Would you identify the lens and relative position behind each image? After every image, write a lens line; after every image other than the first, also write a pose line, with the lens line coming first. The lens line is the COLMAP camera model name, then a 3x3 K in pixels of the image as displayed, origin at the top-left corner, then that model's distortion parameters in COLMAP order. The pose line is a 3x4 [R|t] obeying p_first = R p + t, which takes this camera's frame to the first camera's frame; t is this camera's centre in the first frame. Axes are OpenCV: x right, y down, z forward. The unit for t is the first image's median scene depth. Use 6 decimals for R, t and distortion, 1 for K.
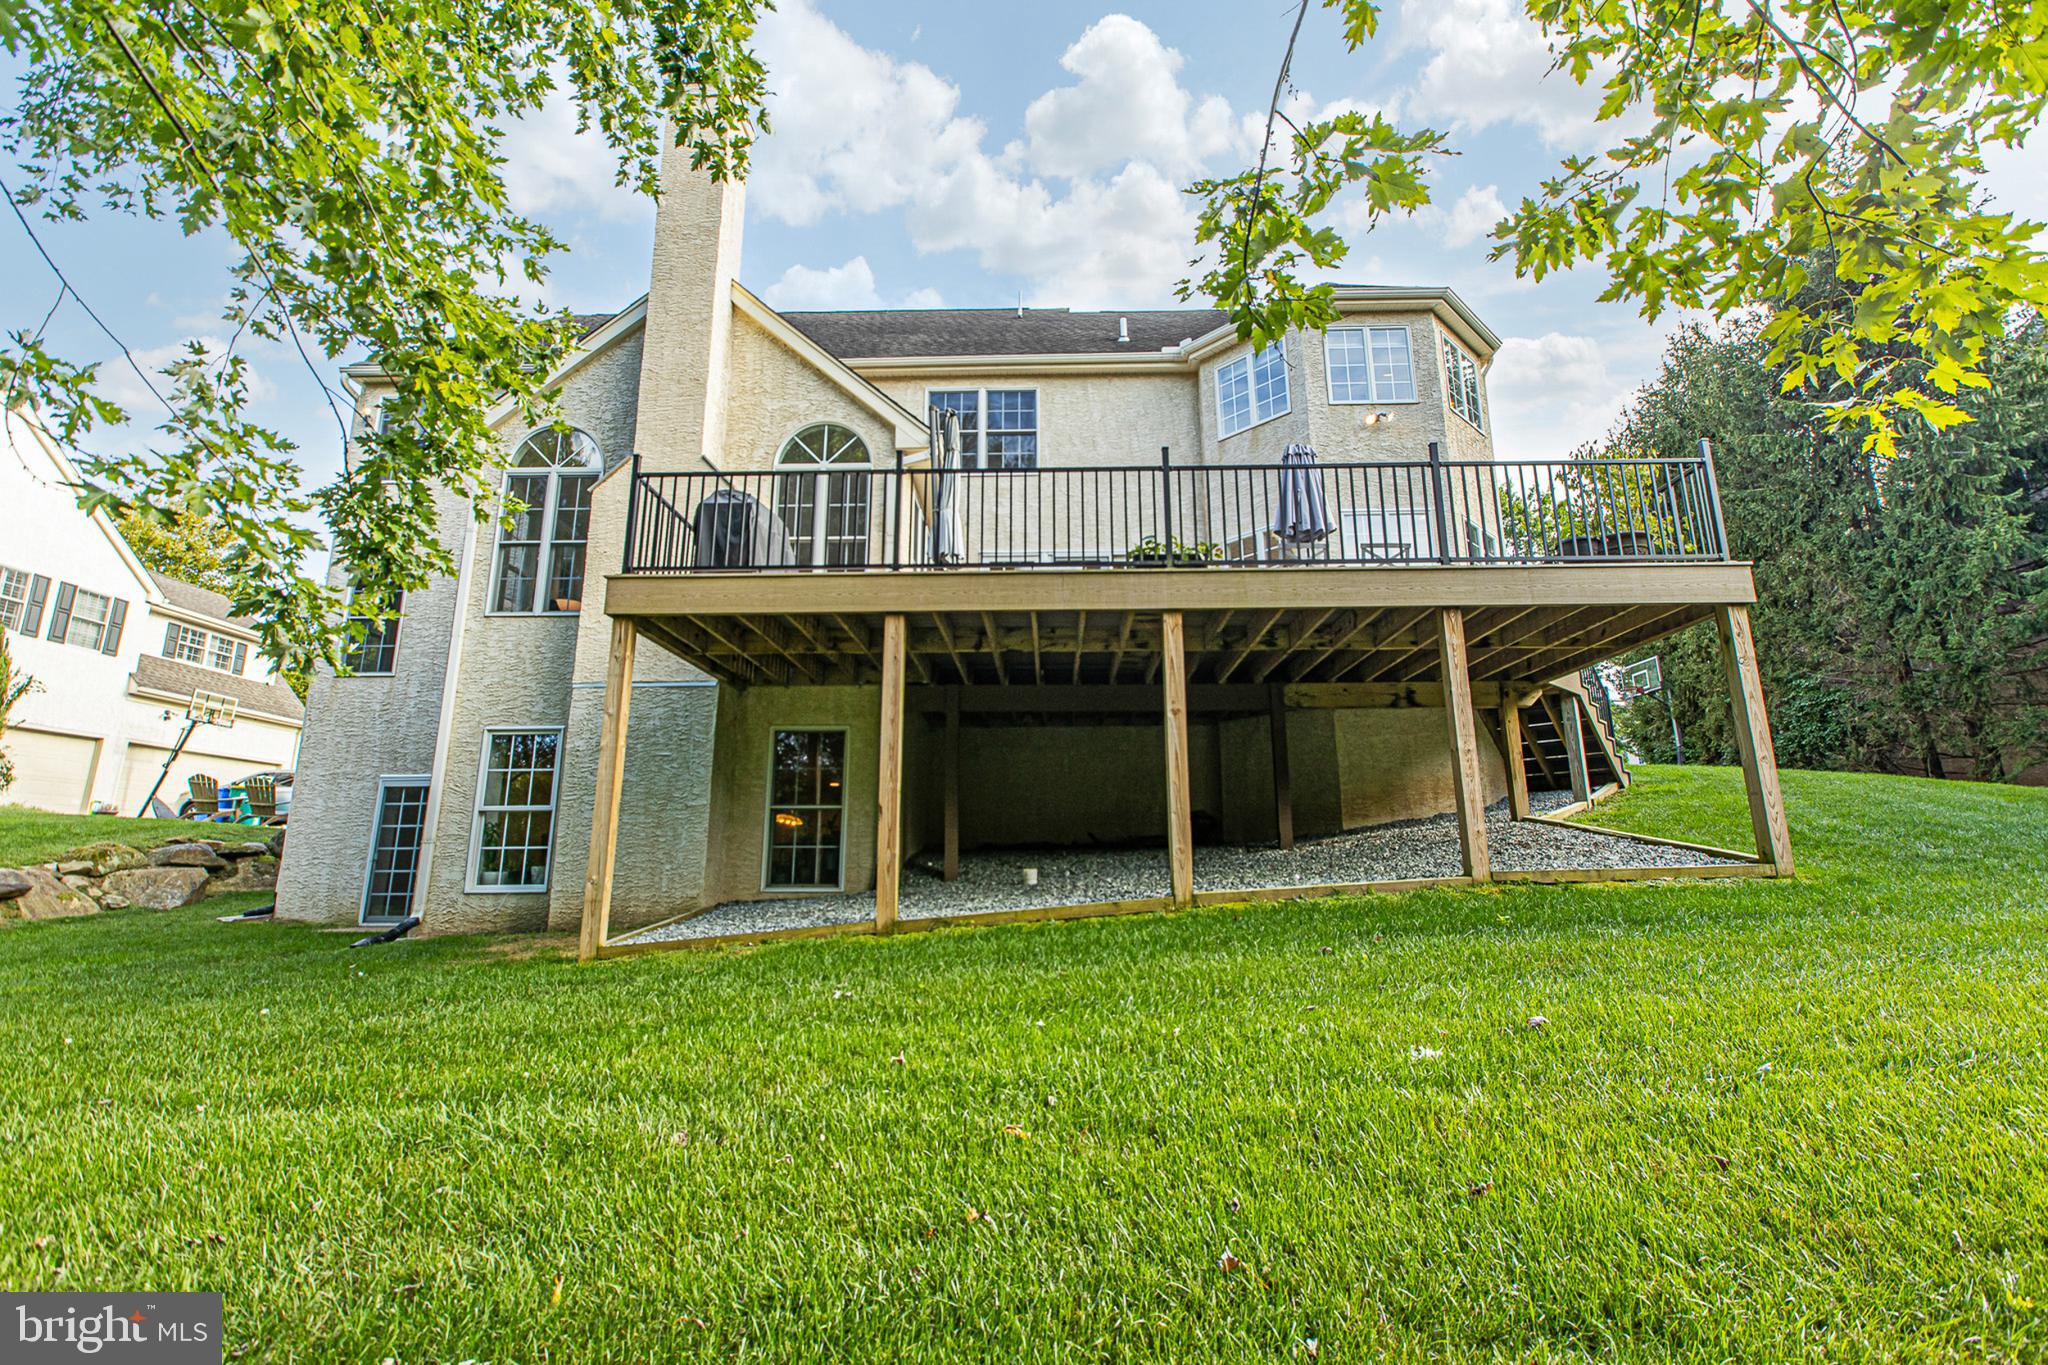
lens RADIAL K [[911.4, 0, 1024.2], [0, 911.4, 638.3], [0, 0, 1]] dist [-0.000286, -0.000059]
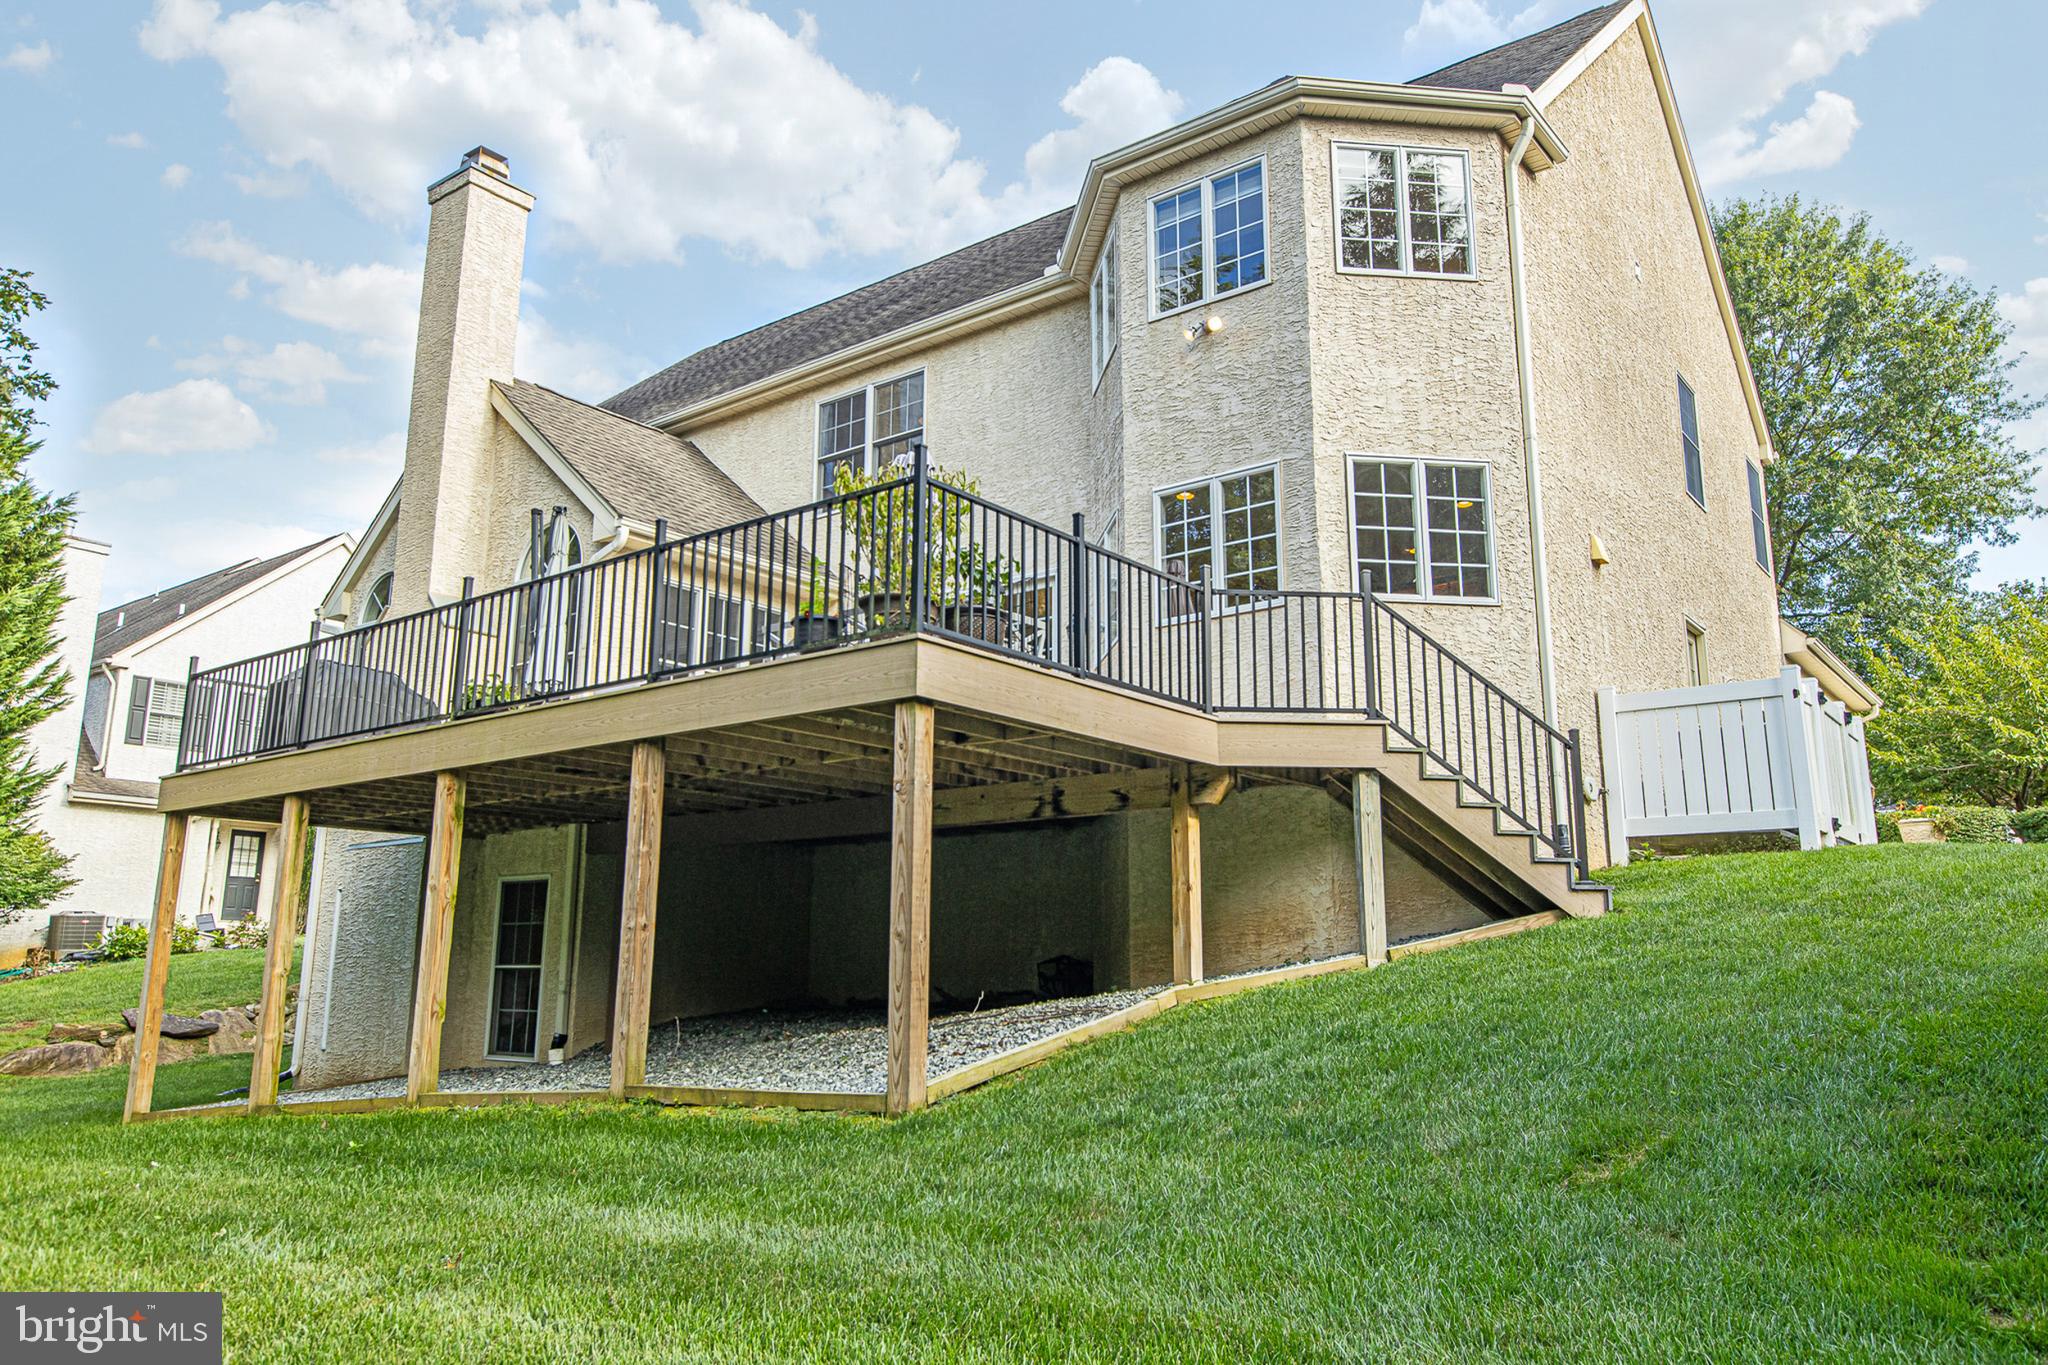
lens RADIAL K [[1474.8, 0, 1024.0], [0, 1474.8, 682.5], [0, 0, 1]] dist [-0.002089, -0.000199]
pose [[0.804696, -0.112458, -0.582938, 0.967179], [0.139745, 0.990186, 0.001883, -0.025953], [0.577005, -0.082978, 0.812514, 0.103328]]
